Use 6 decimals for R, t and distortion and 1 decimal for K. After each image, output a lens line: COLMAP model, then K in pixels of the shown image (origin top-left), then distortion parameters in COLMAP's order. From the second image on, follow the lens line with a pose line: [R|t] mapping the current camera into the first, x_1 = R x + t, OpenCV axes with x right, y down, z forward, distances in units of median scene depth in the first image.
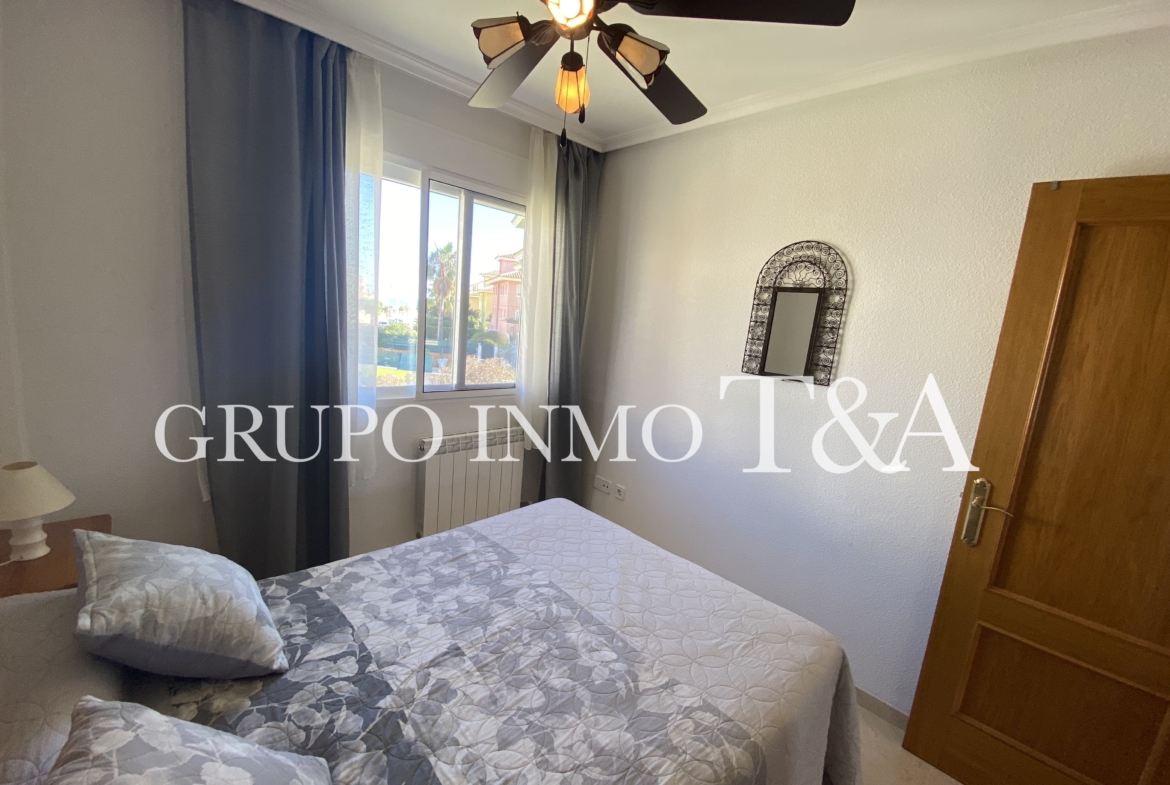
lens RADIAL K [[472.6, 0, 578.2], [0, 472.6, 386.7], [0, 0, 1]] dist [0.010684, -0.018829]
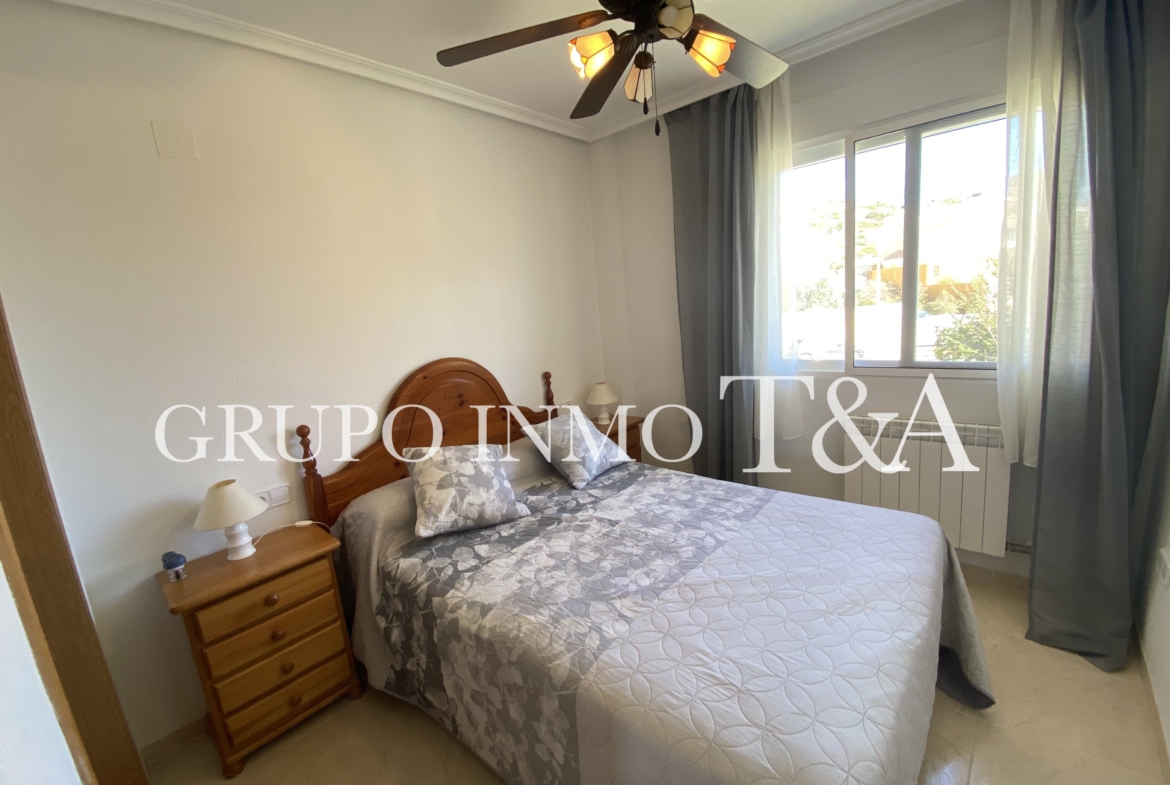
lens RADIAL K [[472.6, 0, 578.2], [0, 472.6, 386.7], [0, 0, 1]] dist [0.010684, -0.018829]
pose [[0.075214, 0.072818, -0.994505, 1.127936], [-0.075804, 0.994862, 0.067111, 0.055408], [0.994282, 0.070340, 0.080348, 0.737321]]
